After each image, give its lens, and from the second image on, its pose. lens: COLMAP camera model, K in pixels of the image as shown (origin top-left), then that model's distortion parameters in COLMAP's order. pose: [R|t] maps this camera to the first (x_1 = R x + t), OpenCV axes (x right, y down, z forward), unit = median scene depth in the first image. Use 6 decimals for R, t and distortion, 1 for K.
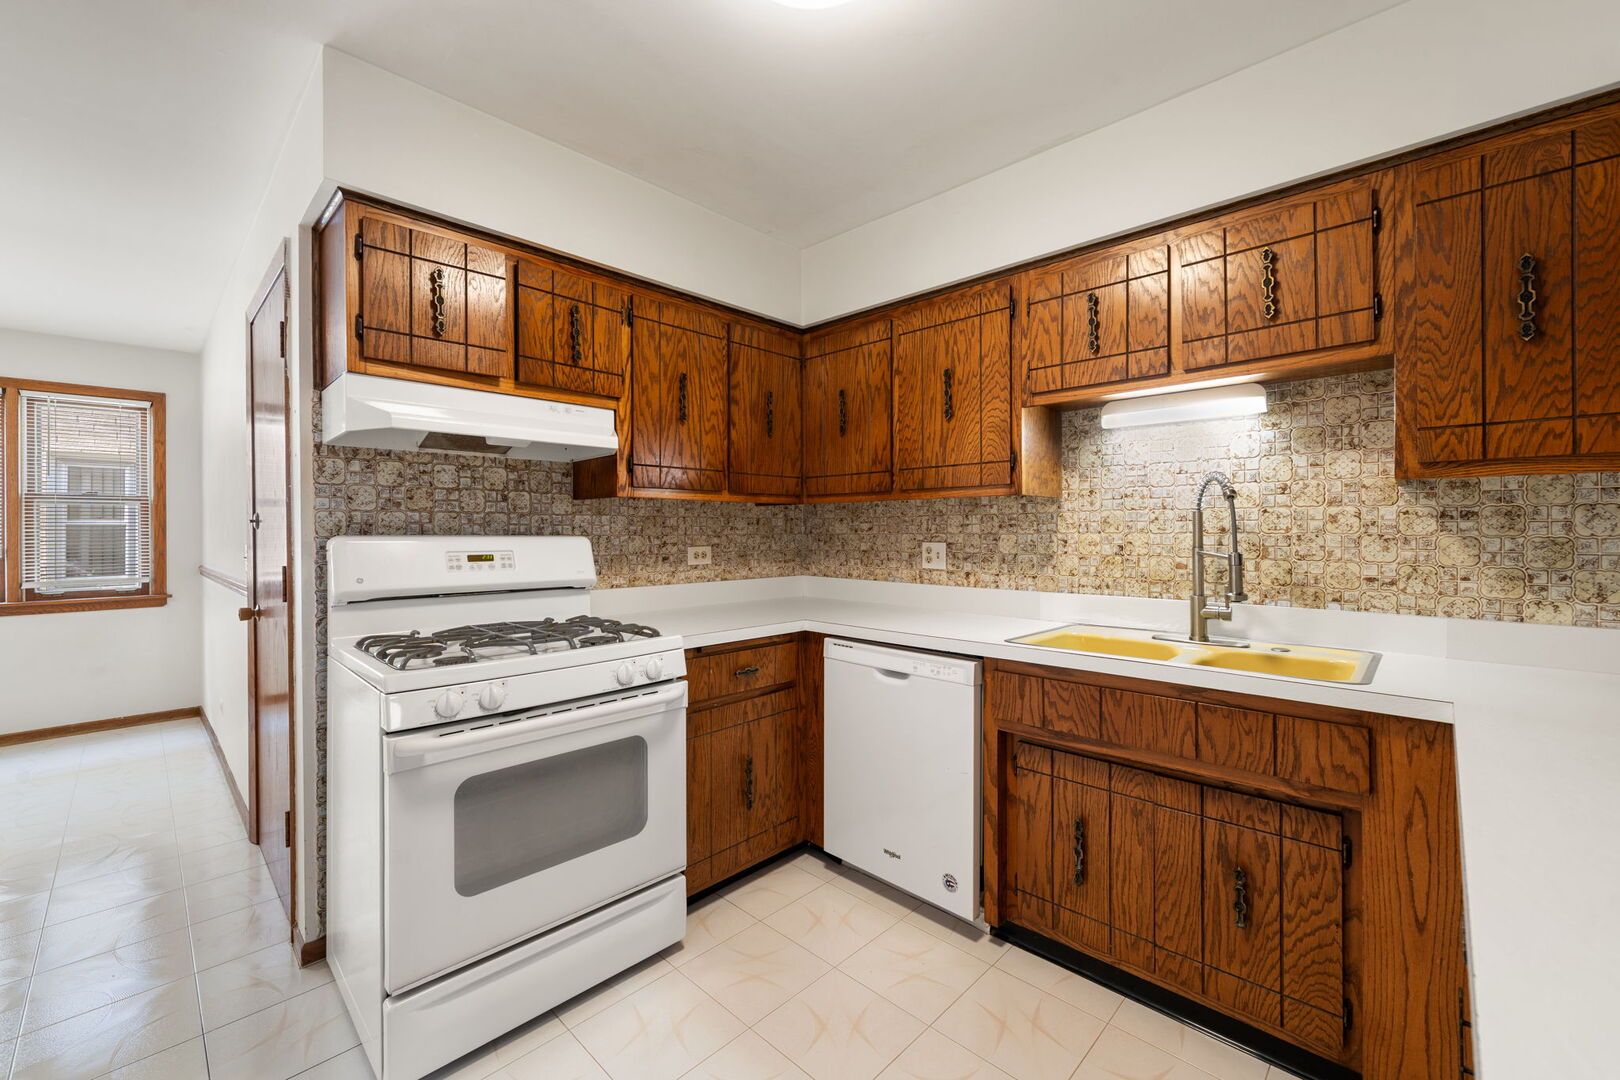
lens RADIAL K [[651.8, 0, 805.4], [0, 651.8, 531.5], [0, 0, 1]] dist [0.001092, 0.000318]
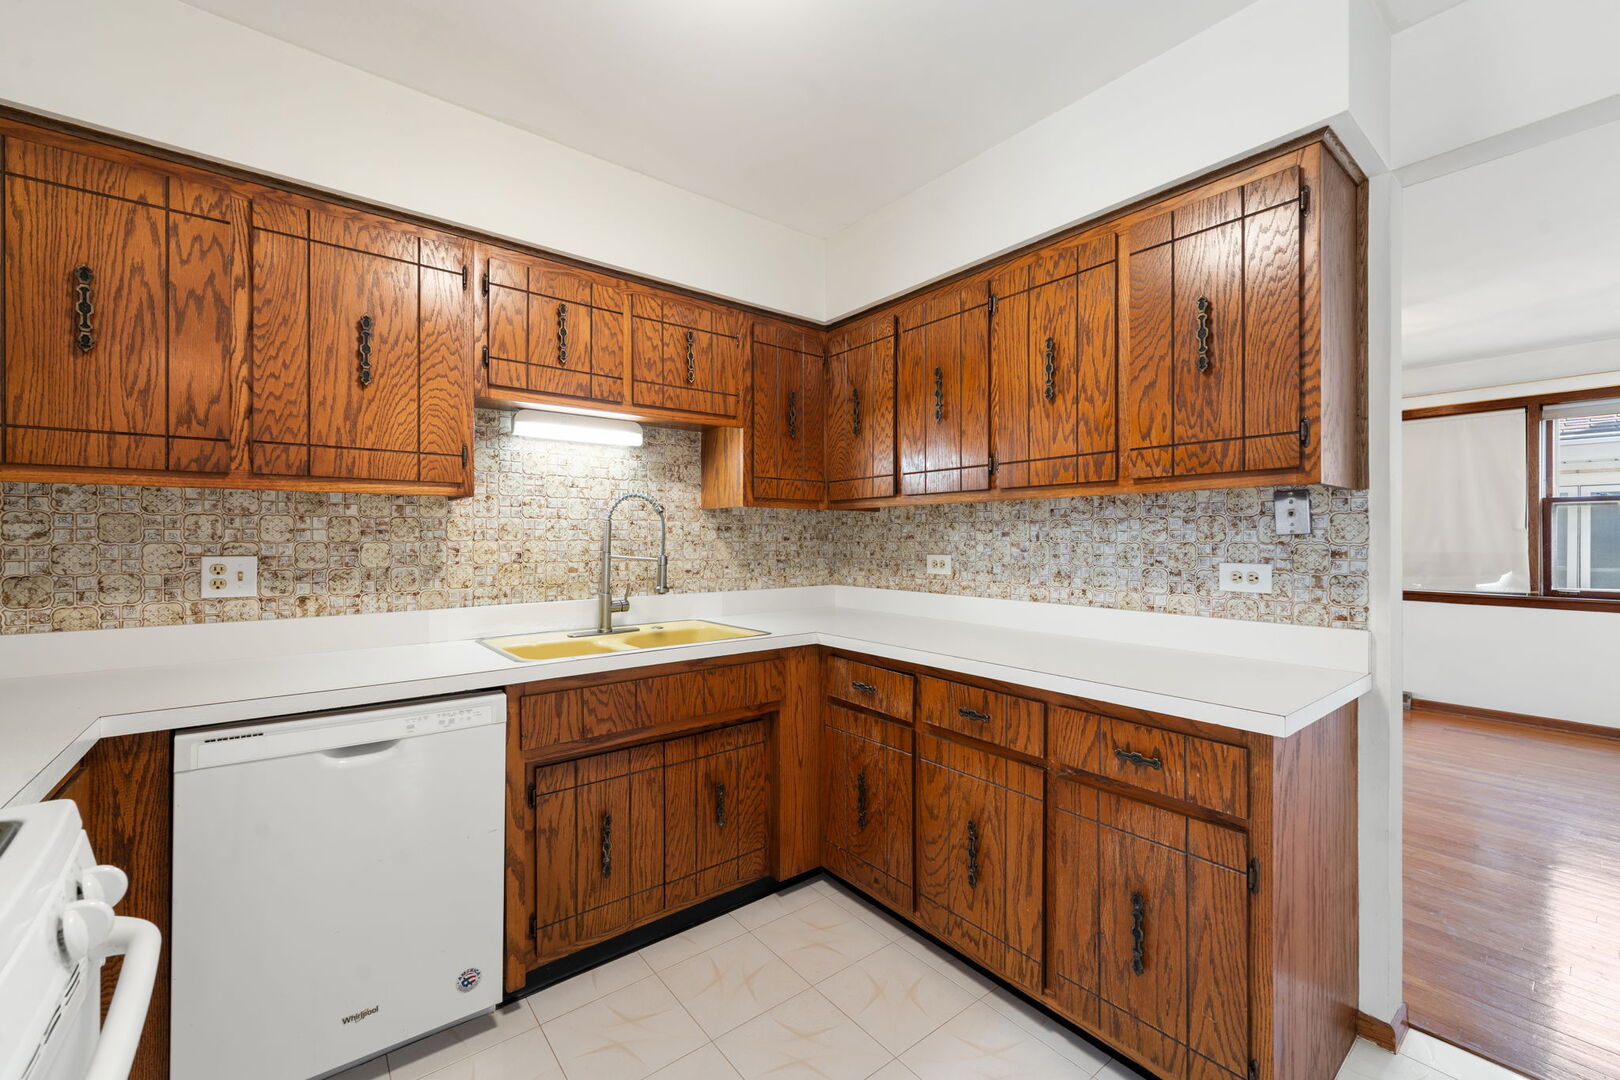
lens RADIAL K [[651.8, 0, 804.6], [0, 651.8, 540.1], [0, 0, 1]] dist [0.001092, 0.000318]
pose [[0.135683, -0.002301, 0.990750, -0.480180], [0.001312, 0.999997, 0.002143, -0.000133], [-0.990751, 0.001009, 0.135686, 0.455632]]
